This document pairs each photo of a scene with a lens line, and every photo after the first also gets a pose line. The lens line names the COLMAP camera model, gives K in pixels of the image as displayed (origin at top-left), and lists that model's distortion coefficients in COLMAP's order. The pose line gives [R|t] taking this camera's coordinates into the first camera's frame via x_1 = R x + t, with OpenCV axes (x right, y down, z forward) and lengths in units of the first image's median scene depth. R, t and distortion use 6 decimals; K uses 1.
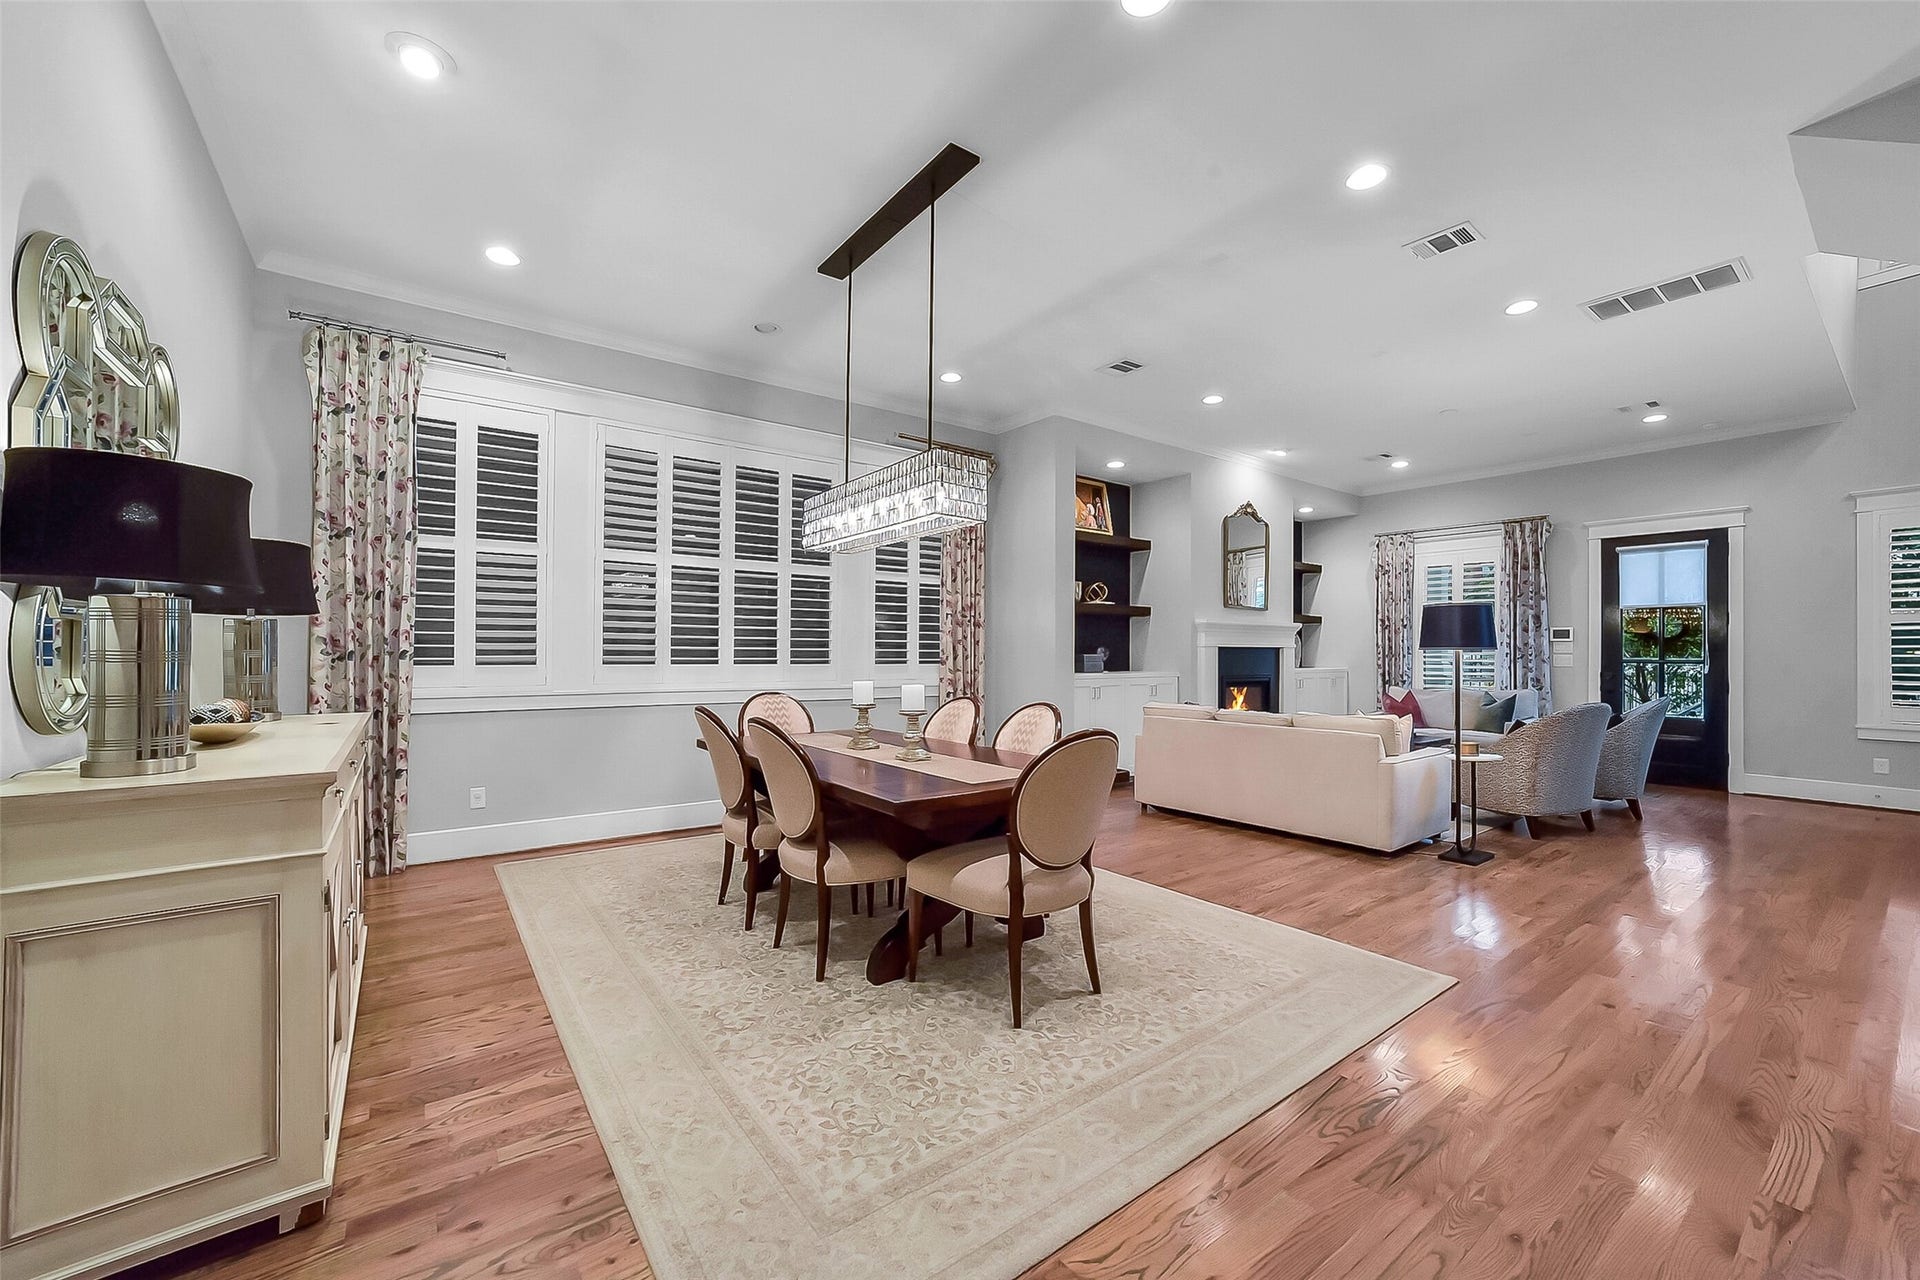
lens RADIAL K [[744.5, 0, 967.6], [0, 744.5, 642.8], [0, 0, 1]] dist [-0.039913, 0.015880]
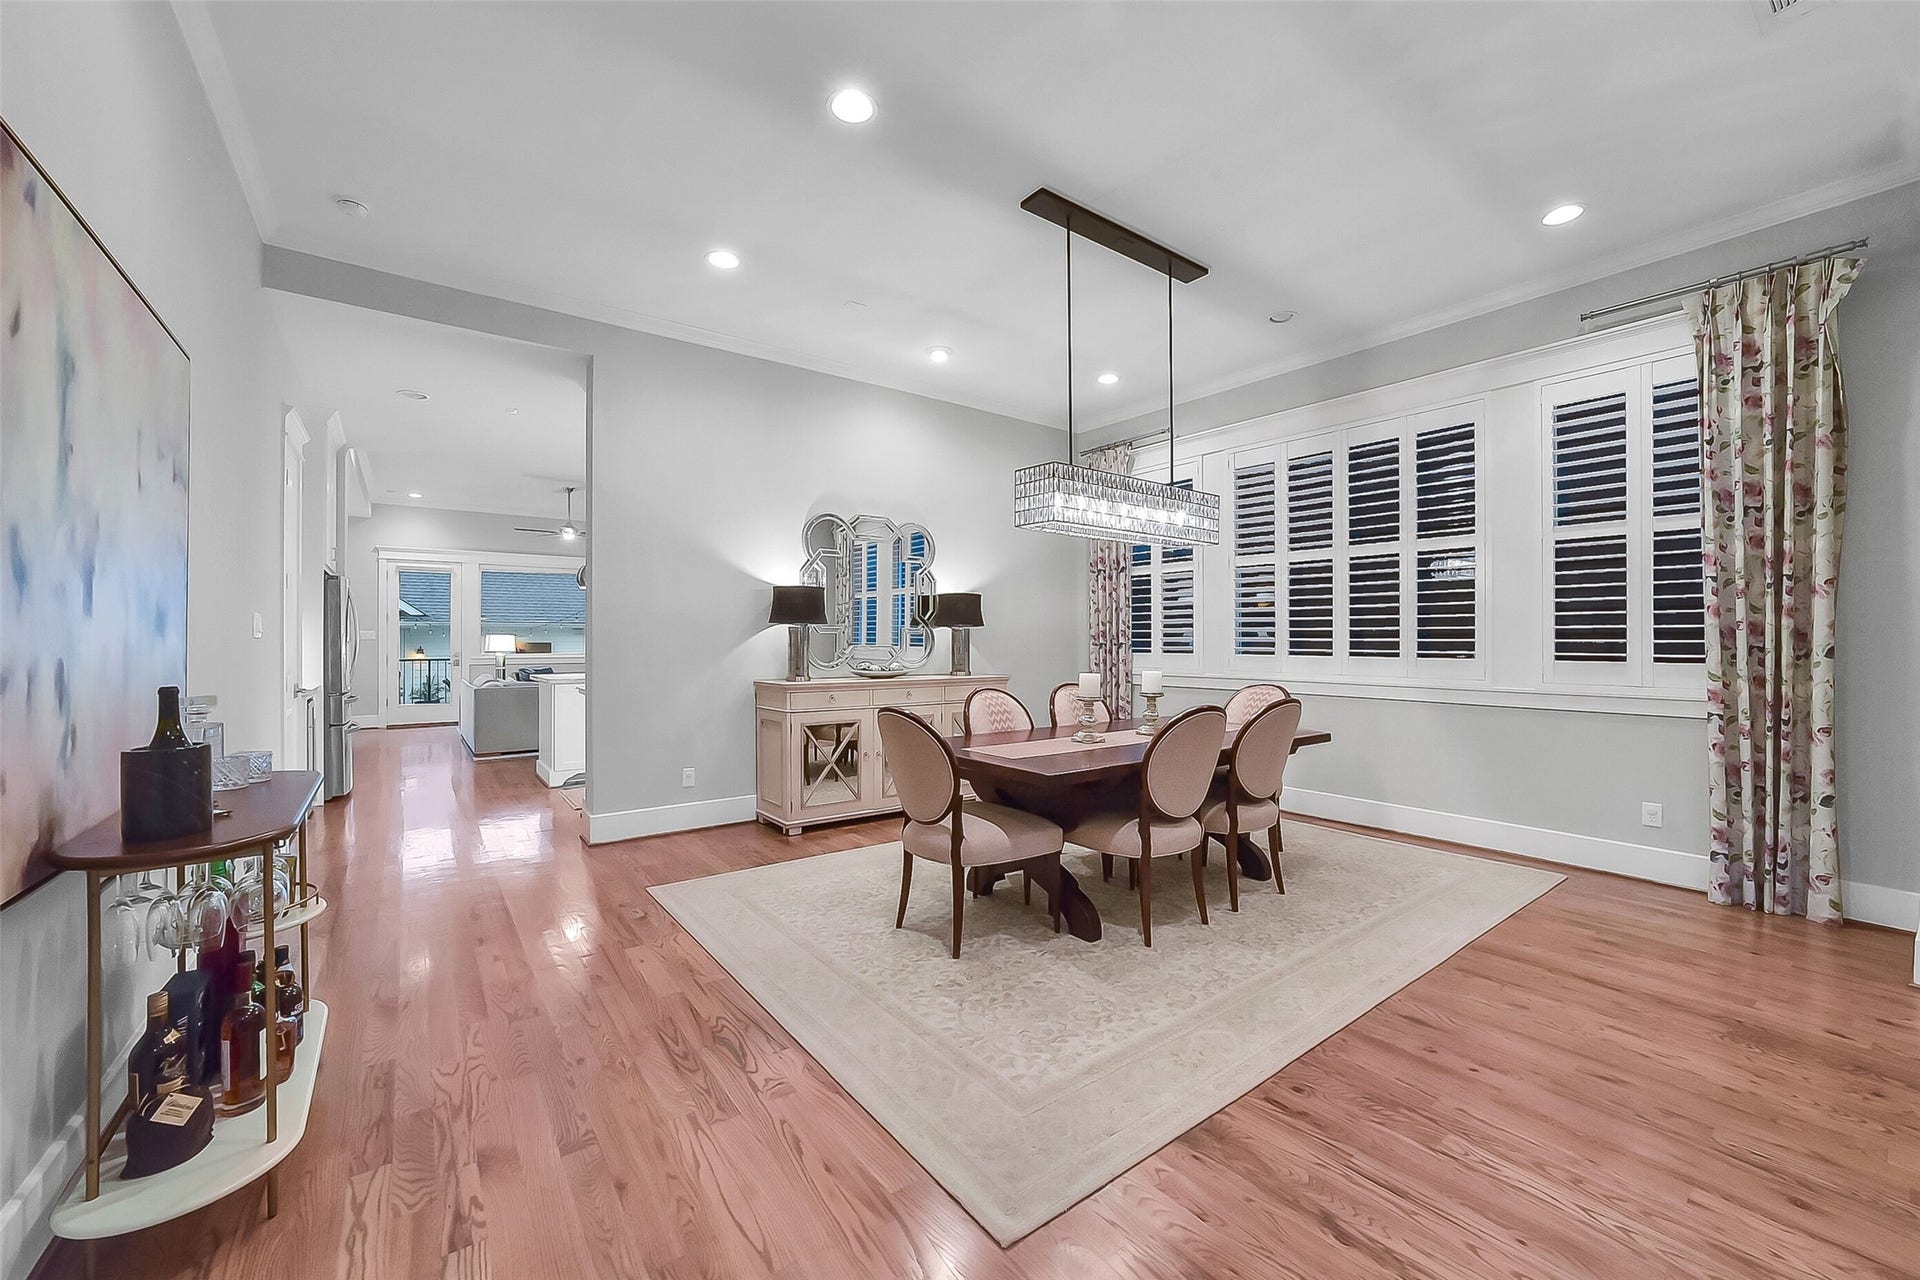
lens RADIAL K [[744.5, 0, 967.6], [0, 744.5, 642.8], [0, 0, 1]] dist [-0.039913, 0.015880]
pose [[0.010096, -0.002764, -0.999945, 0.655893], [0.012380, 0.999920, -0.002638, 0.007880], [0.999872, -0.012353, 0.010129, 0.525178]]
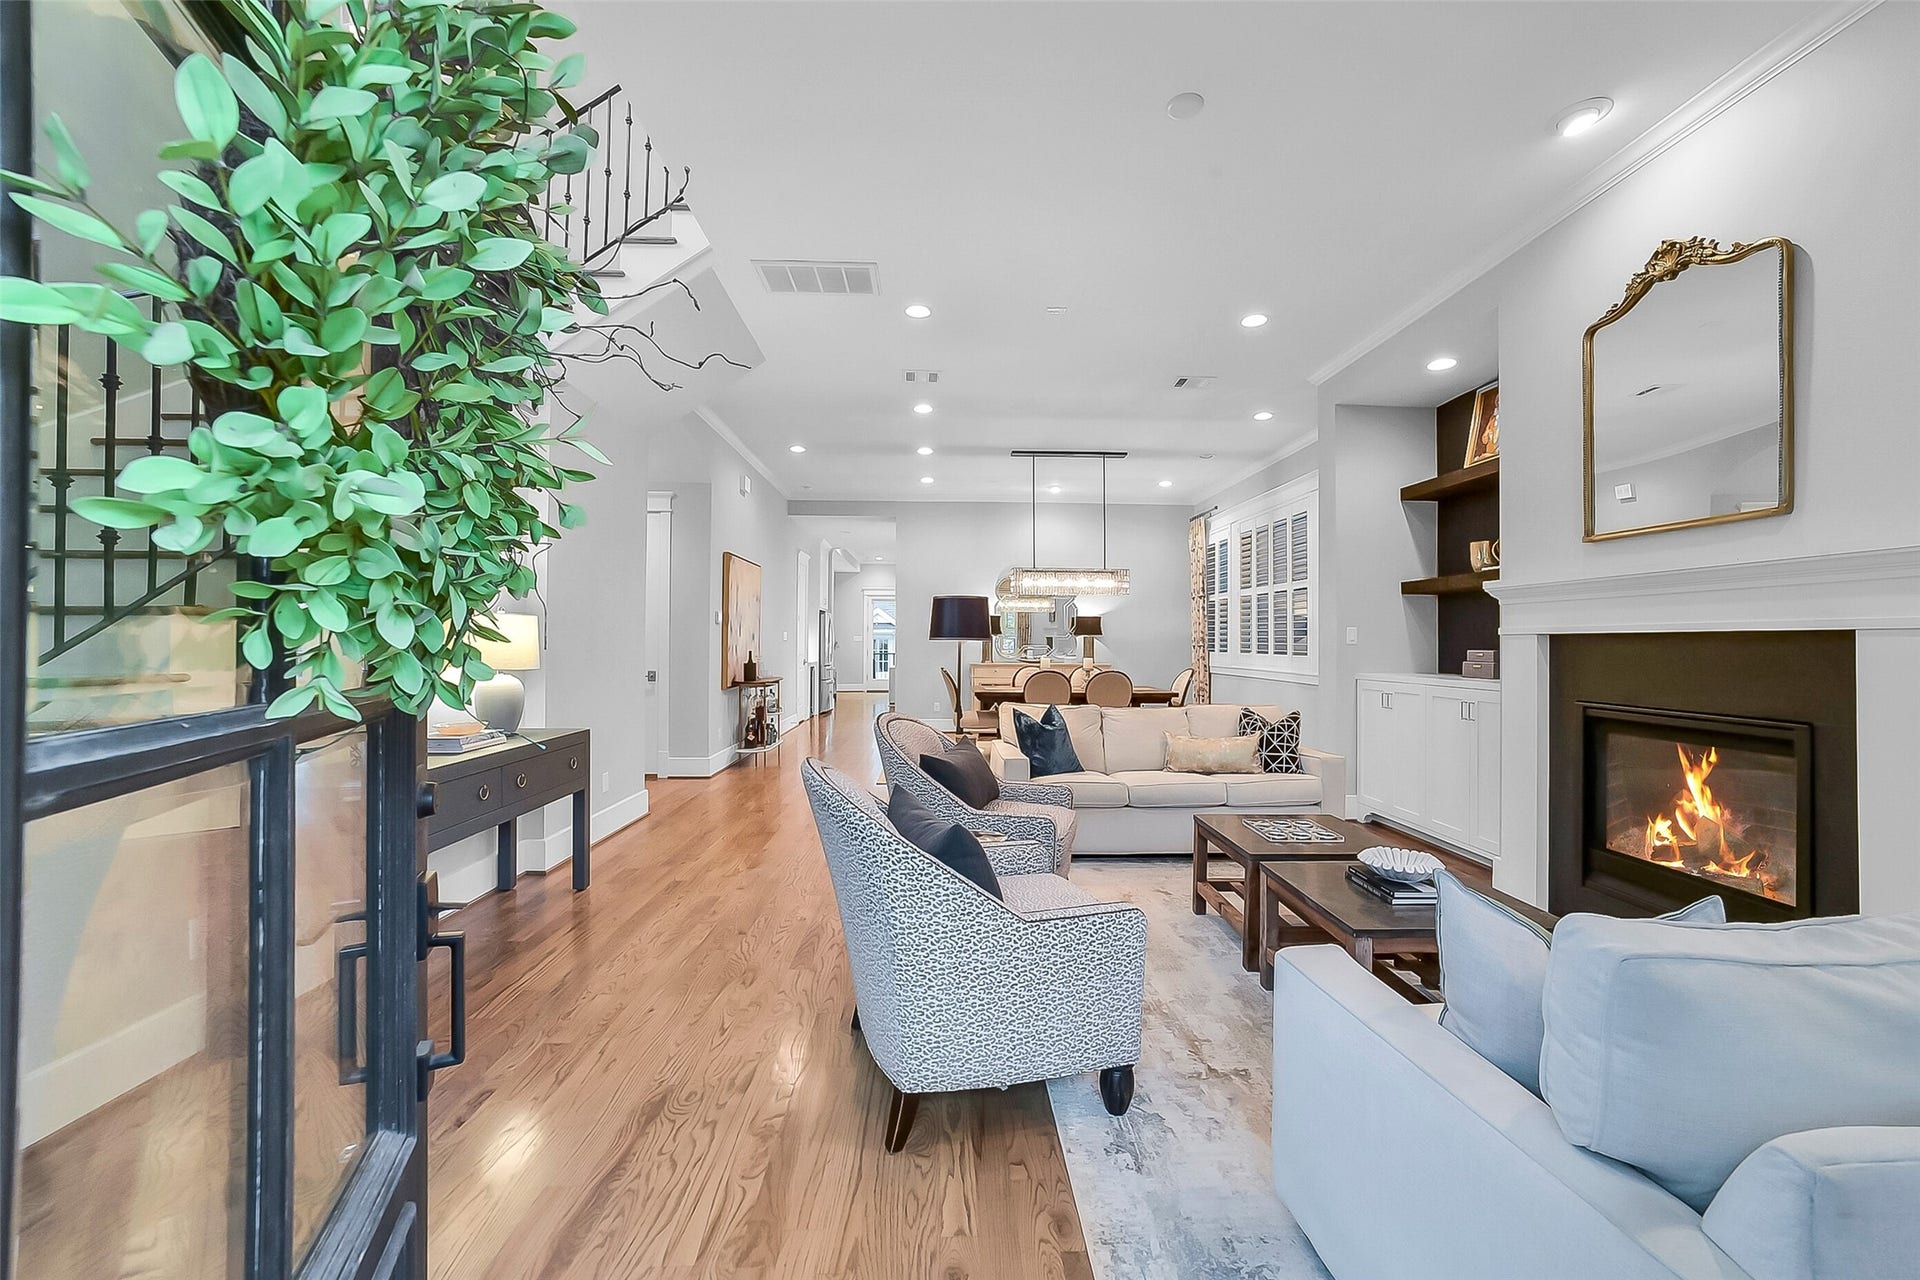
lens RADIAL K [[744.5, 0, 967.6], [0, 744.5, 642.8], [0, 0, 1]] dist [-0.039913, 0.015880]
pose [[-0.565968, -0.007793, -0.824391, 1.291674], [0.001163, 0.999947, -0.010251, 0.019753], [0.824427, -0.006760, -0.565929, 1.345122]]
